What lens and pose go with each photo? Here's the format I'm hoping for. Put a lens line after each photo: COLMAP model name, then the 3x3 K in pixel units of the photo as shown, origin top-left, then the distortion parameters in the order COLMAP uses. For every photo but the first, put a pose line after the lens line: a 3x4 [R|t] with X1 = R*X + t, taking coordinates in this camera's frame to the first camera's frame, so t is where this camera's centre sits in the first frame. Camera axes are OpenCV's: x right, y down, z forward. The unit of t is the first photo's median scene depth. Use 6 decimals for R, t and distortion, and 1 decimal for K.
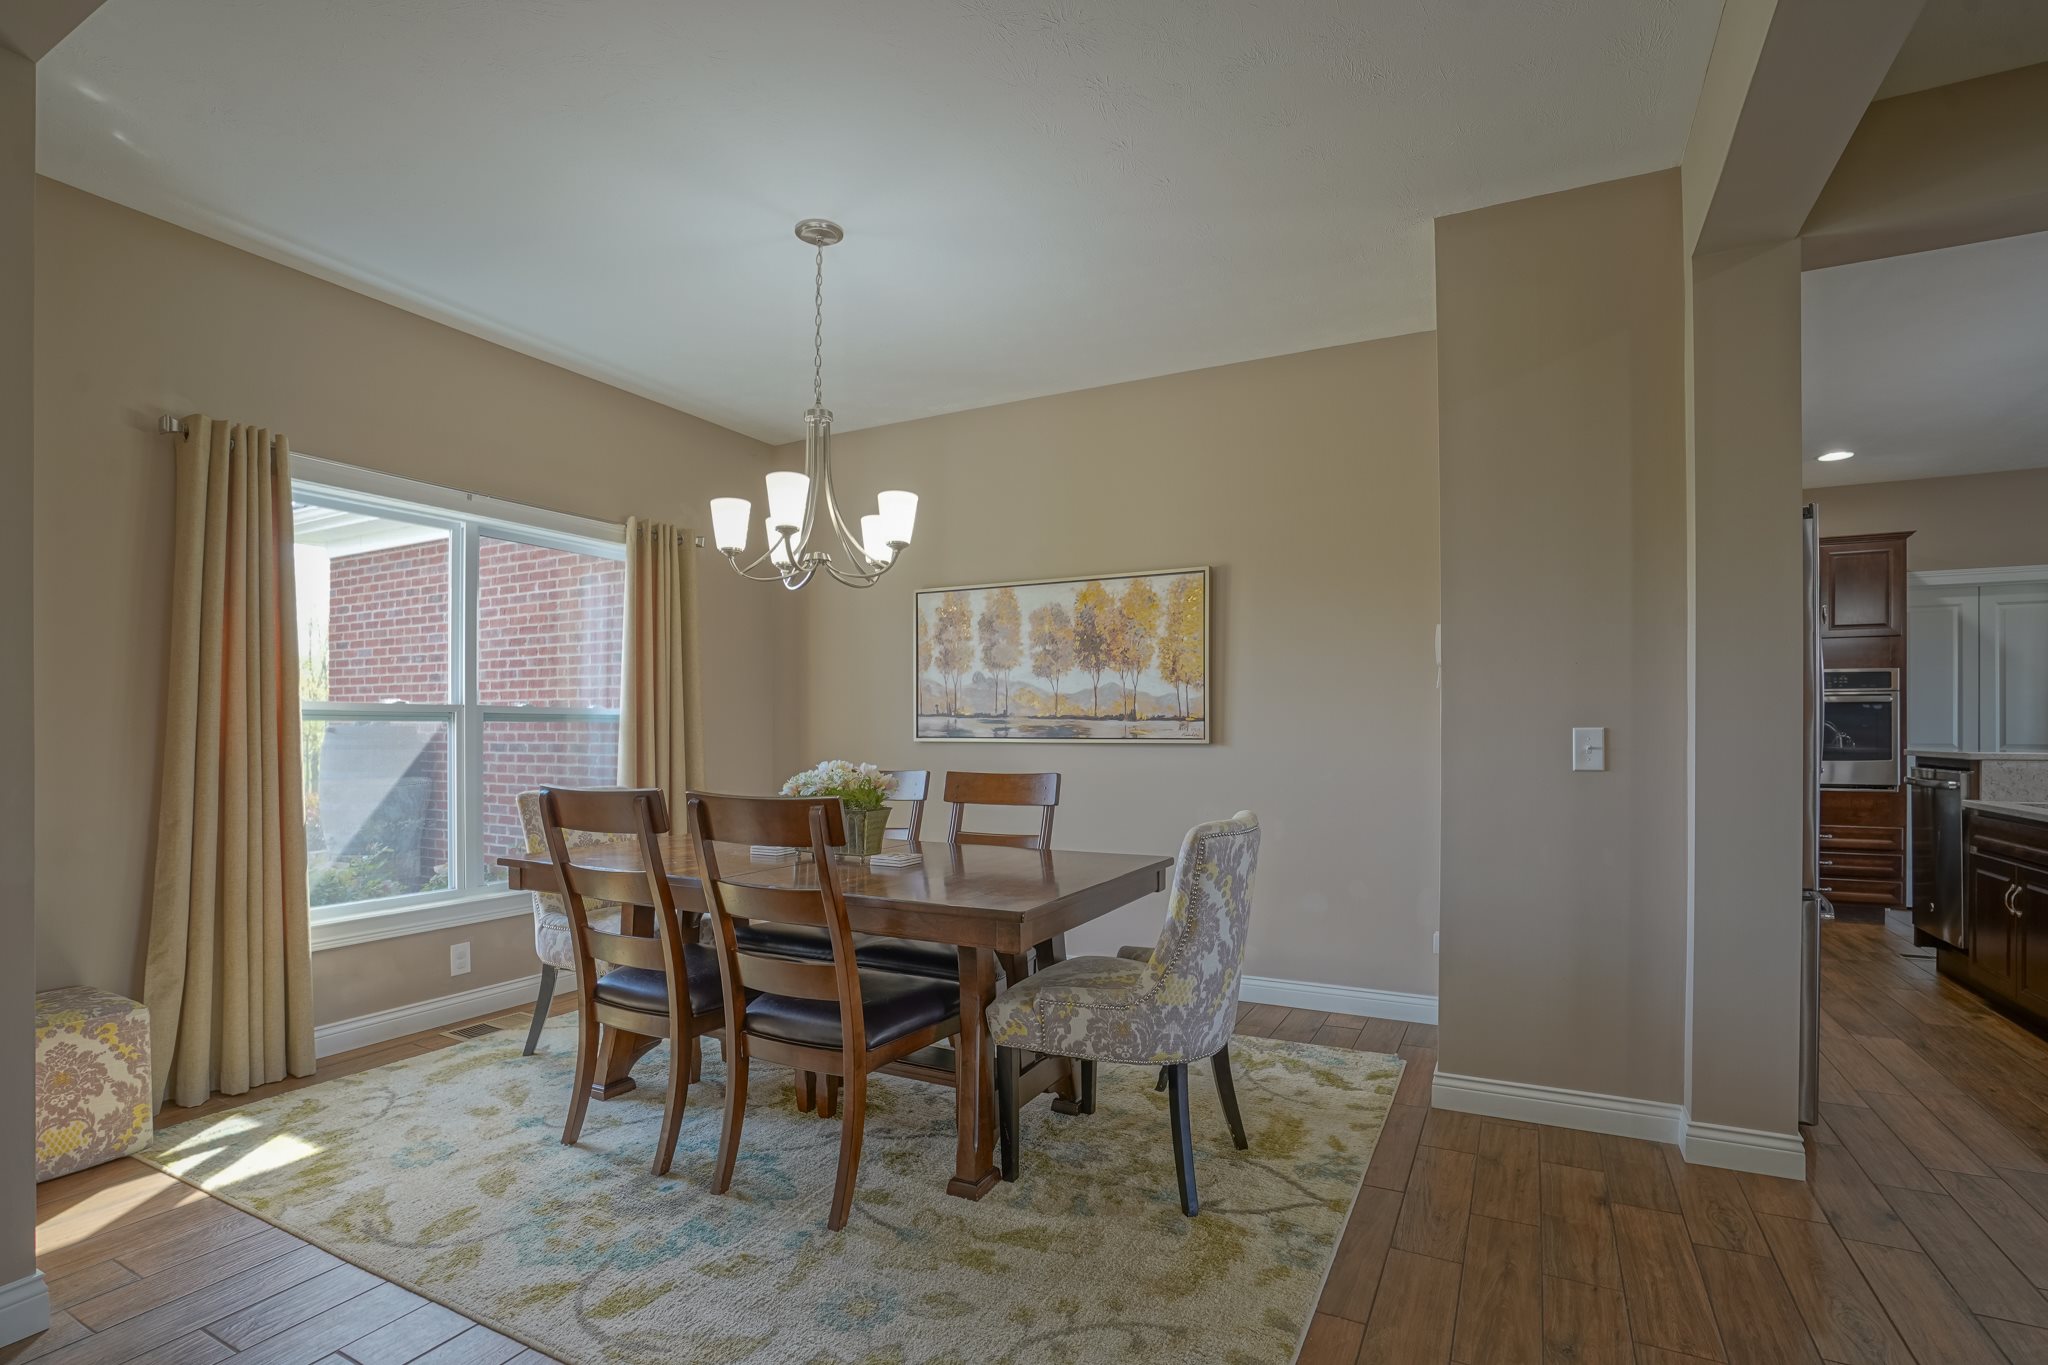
lens RADIAL K [[971.9, 0, 1000.8], [0, 971.9, 726.7], [0, 0, 1]] dist [-0.042001, 0.012104]
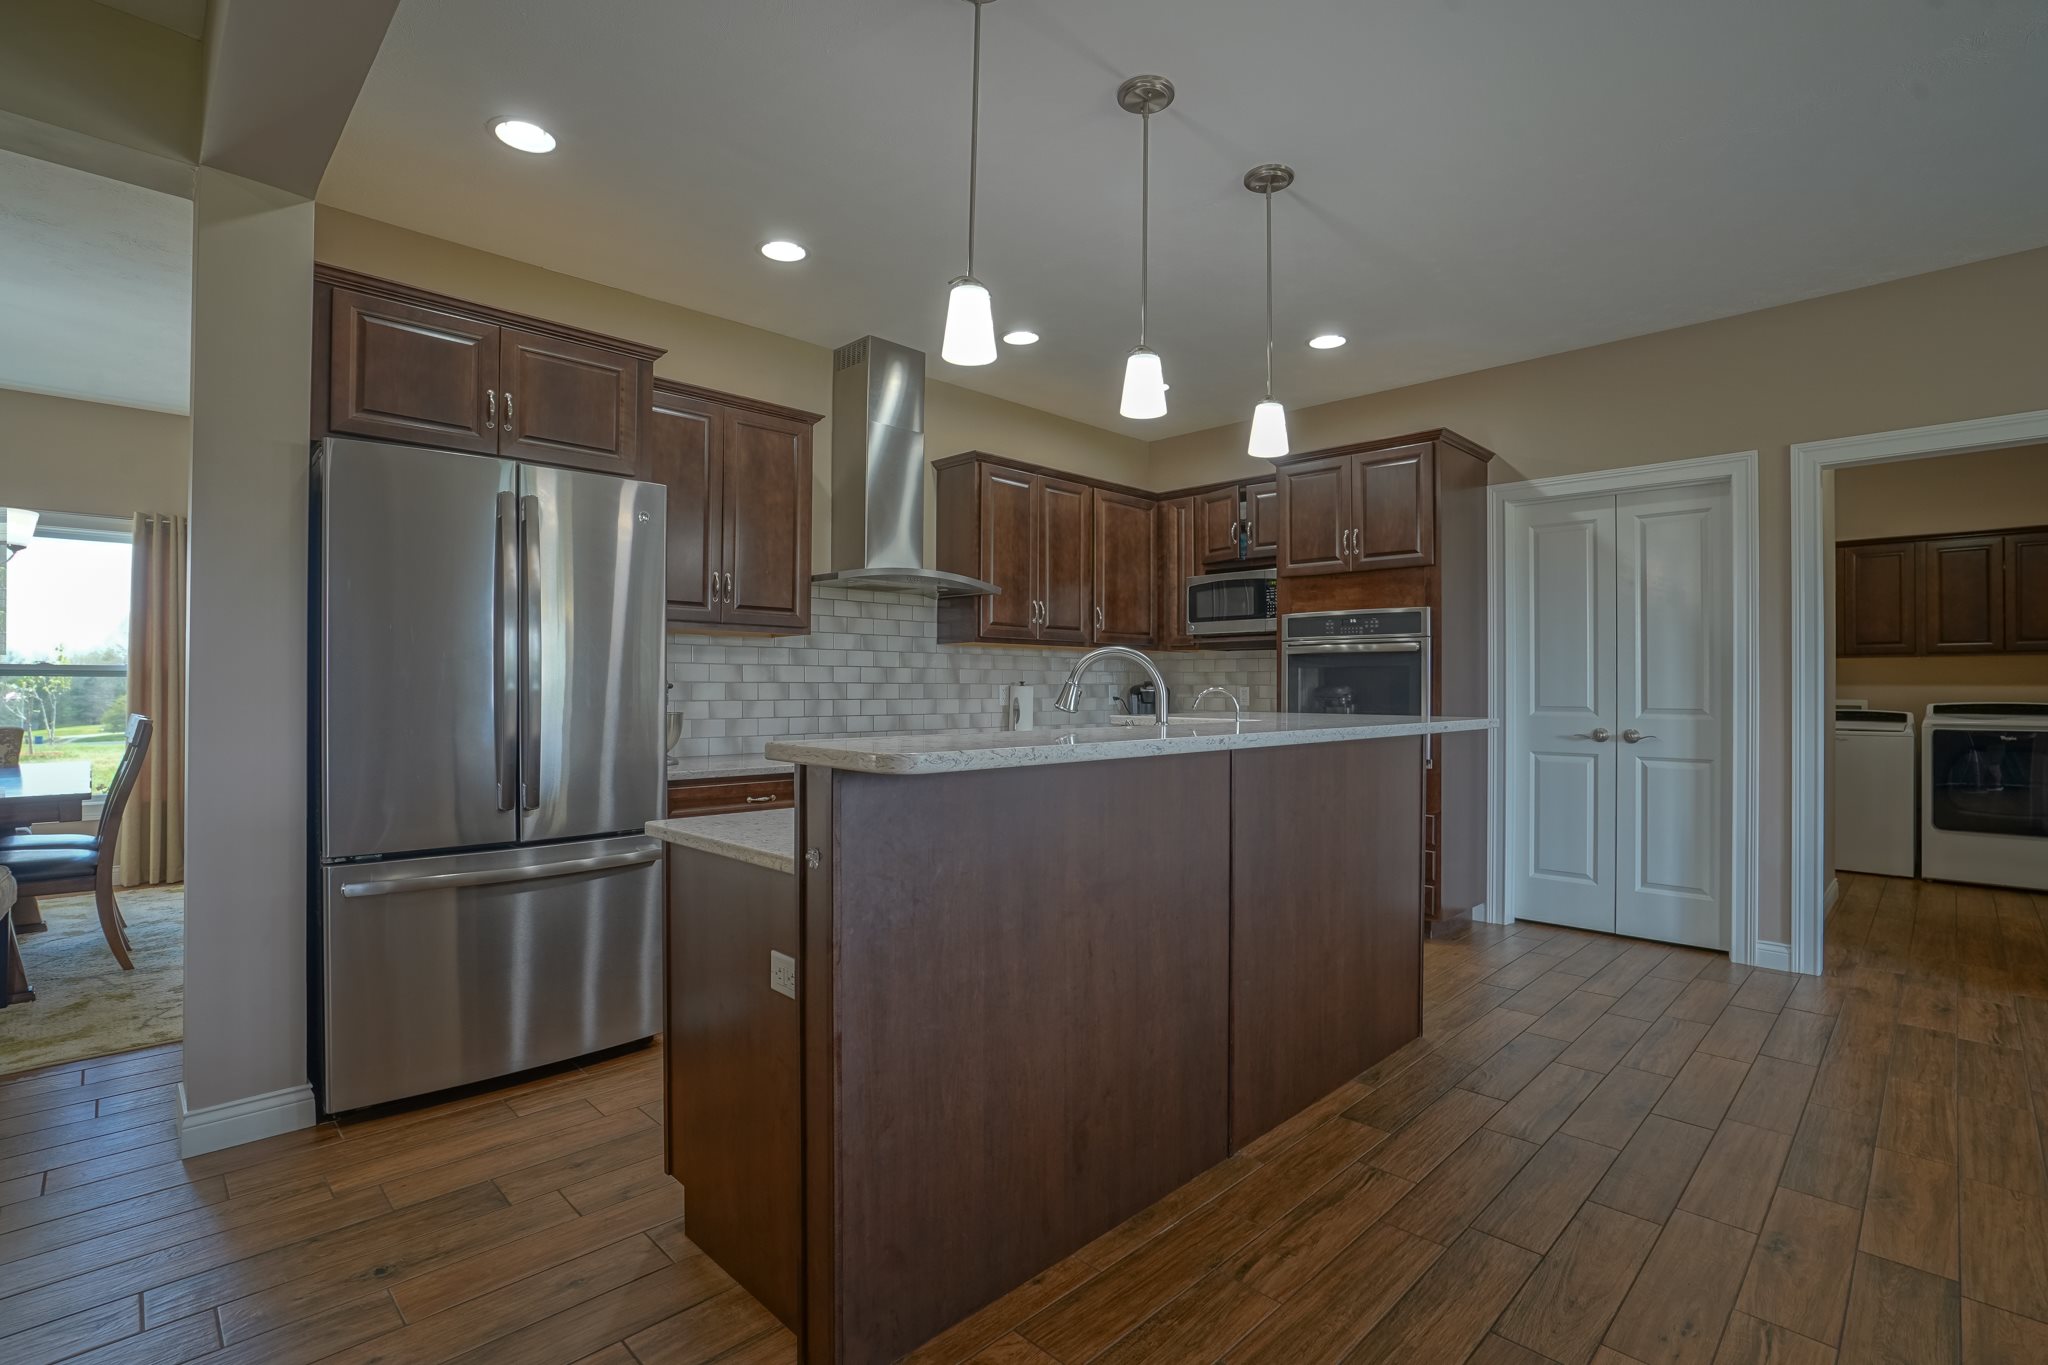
lens RADIAL K [[971.9, 0, 1027.2], [0, 971.9, 673.6], [0, 0, 1]] dist [-0.042001, 0.012104]
pose [[0.953953, -0.002606, -0.299945, 0.877871], [0.000430, 0.999973, -0.007322, -0.002098], [0.299956, 0.006856, 0.953928, 0.148361]]
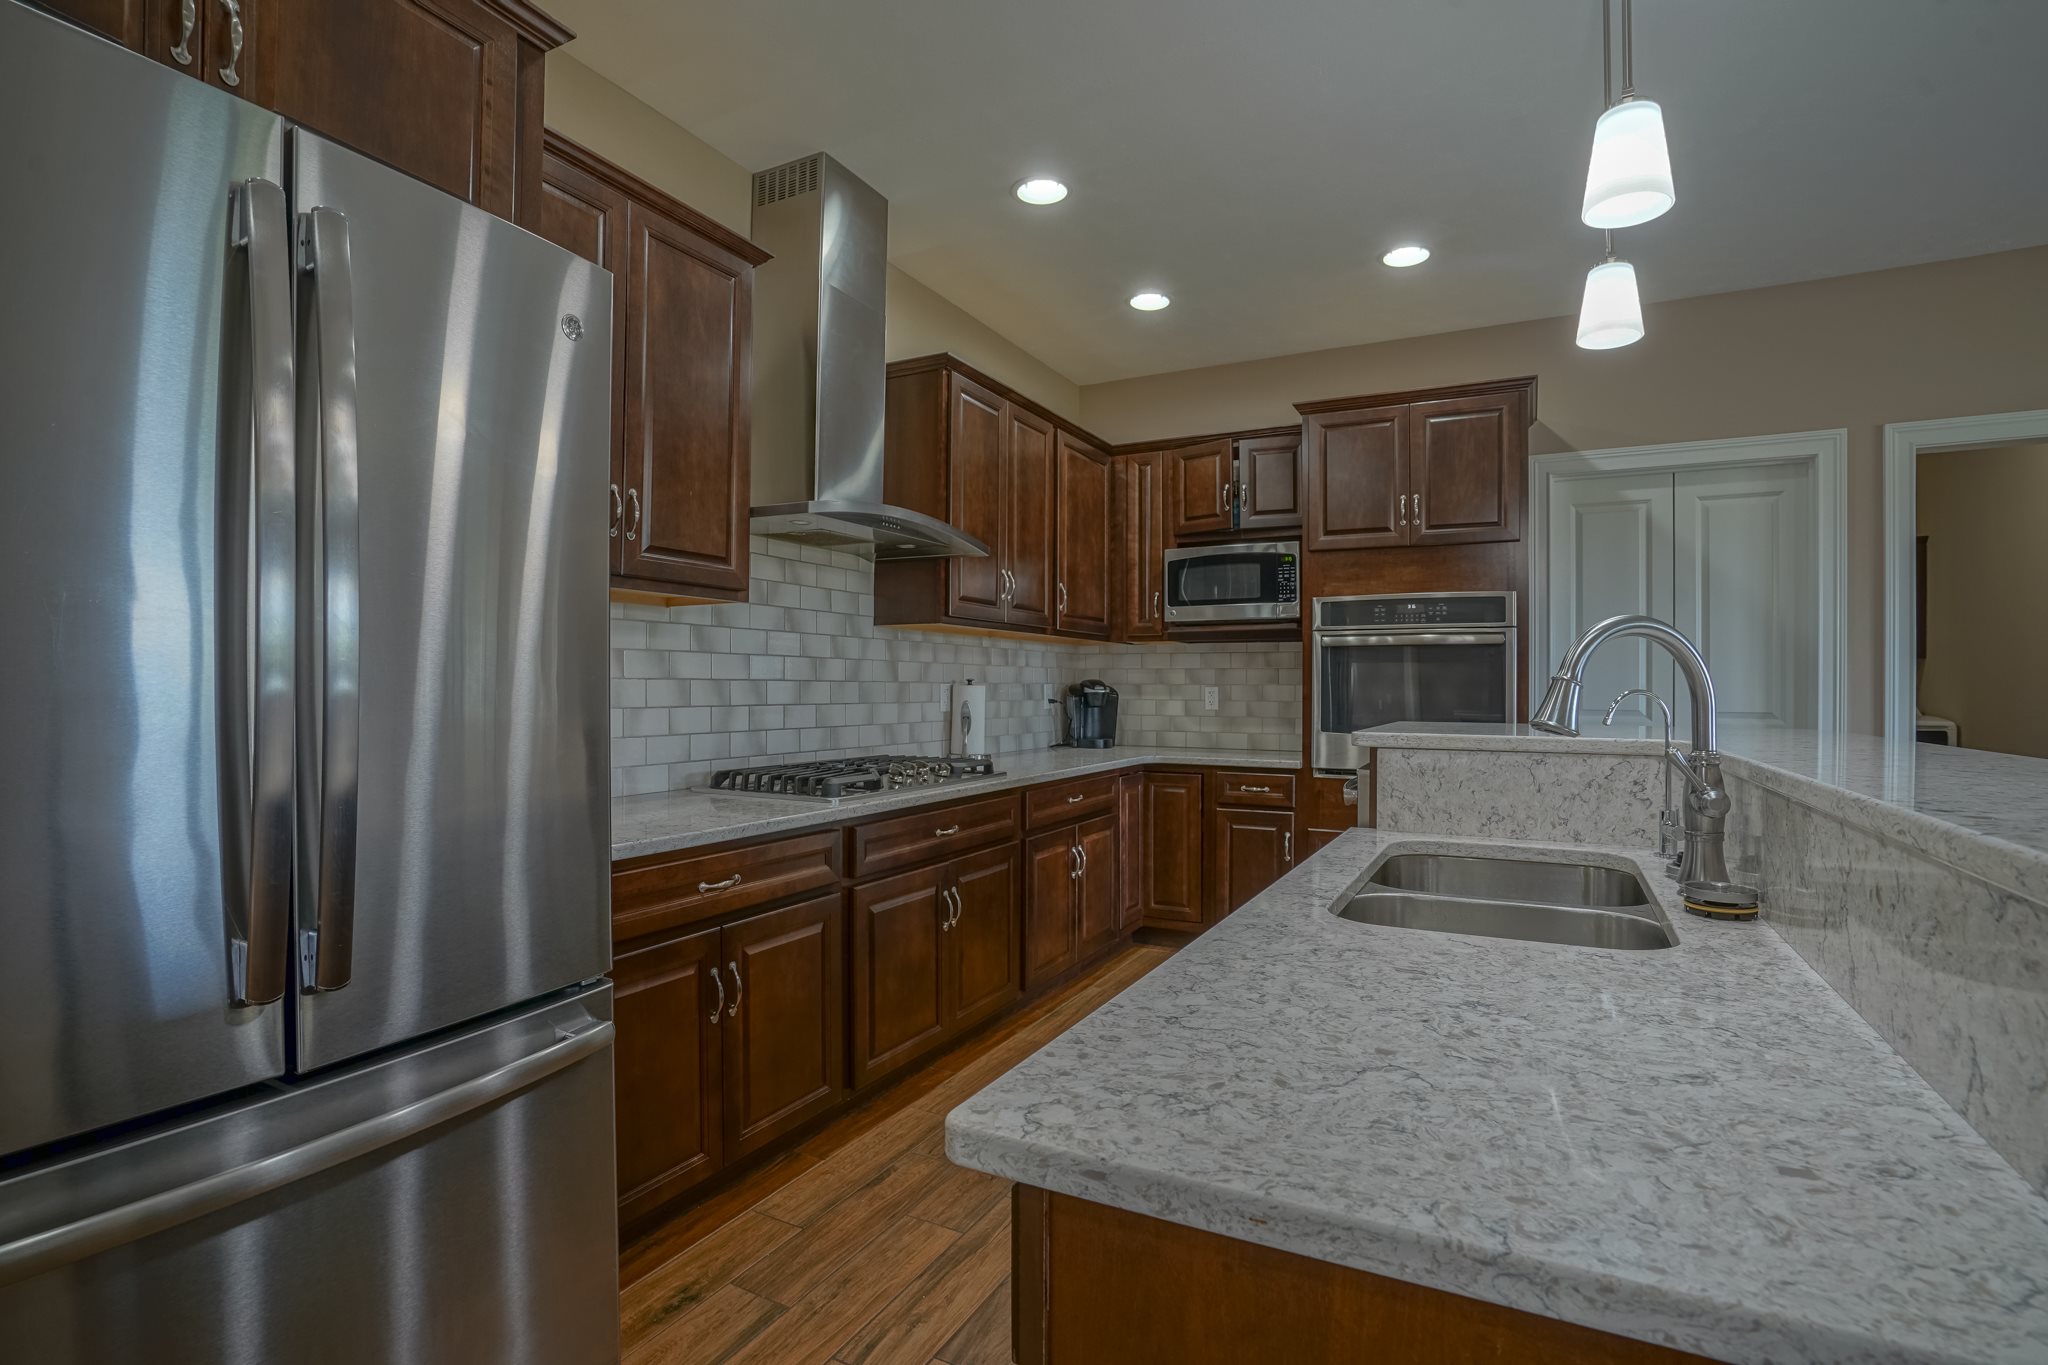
lens RADIAL K [[971.9, 0, 1029.8], [0, 971.9, 689.2], [0, 0, 1]] dist [-0.042001, 0.012104]
pose [[0.999954, 0.002567, 0.009224, 0.616489], [-0.002641, 0.999964, 0.008019, 0.000347], [-0.009203, -0.008043, 0.999925, 0.349797]]
